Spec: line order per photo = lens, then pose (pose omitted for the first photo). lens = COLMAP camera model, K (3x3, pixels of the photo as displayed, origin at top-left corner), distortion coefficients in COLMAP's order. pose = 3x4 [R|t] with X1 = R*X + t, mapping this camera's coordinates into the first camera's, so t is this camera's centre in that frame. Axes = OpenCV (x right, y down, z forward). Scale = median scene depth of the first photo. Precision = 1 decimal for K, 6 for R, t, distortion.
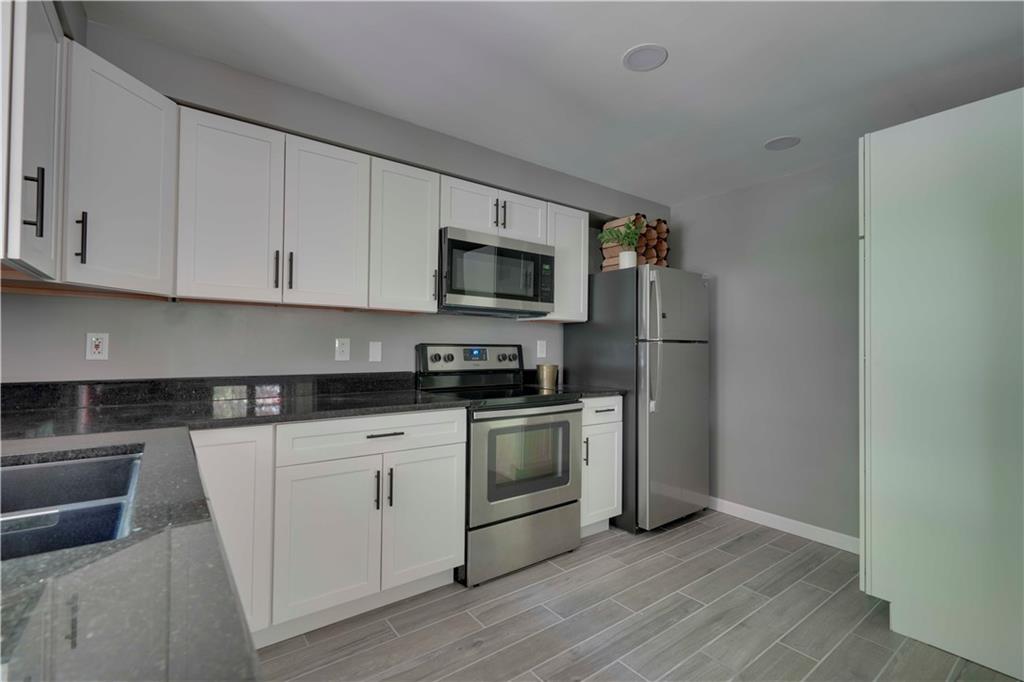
lens RADIAL K [[460.4, 0, 514.0], [0, 460.4, 340.2], [0, 0, 1]] dist [0.001350, -0.000431]
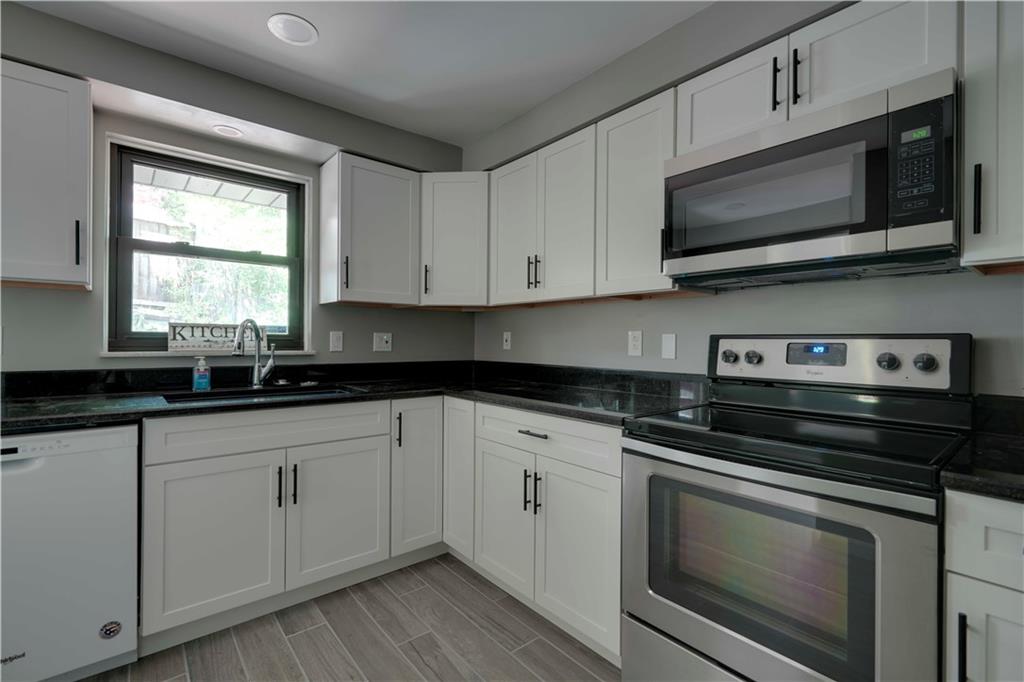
lens RADIAL K [[460.4, 0, 515.0], [0, 460.4, 338.9], [0, 0, 1]] dist [0.001350, -0.000431]
pose [[0.051404, -0.011687, -0.998610, 0.468172], [0.010428, 0.999883, -0.011165, 0.017794], [0.998623, -0.009840, 0.051520, 0.667208]]
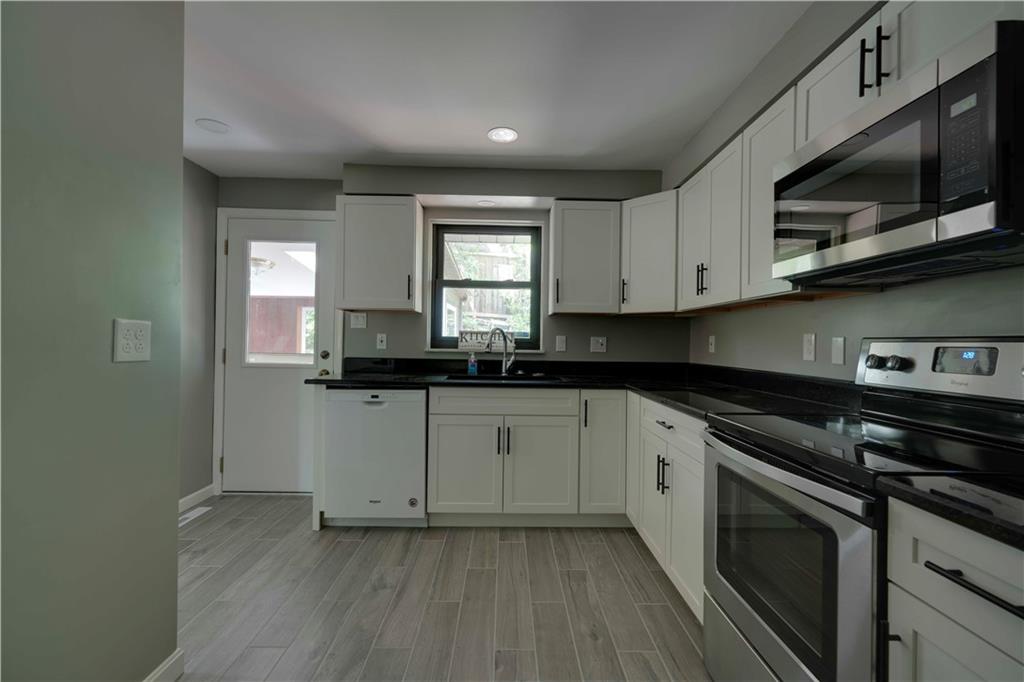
lens RADIAL K [[460.4, 0, 513.5], [0, 460.4, 338.5], [0, 0, 1]] dist [0.001350, -0.000431]
pose [[-0.591610, -0.022925, -0.805898, 0.569626], [-0.005614, 0.999689, -0.024317, 0.025600], [0.806204, -0.009862, -0.591555, 0.981728]]
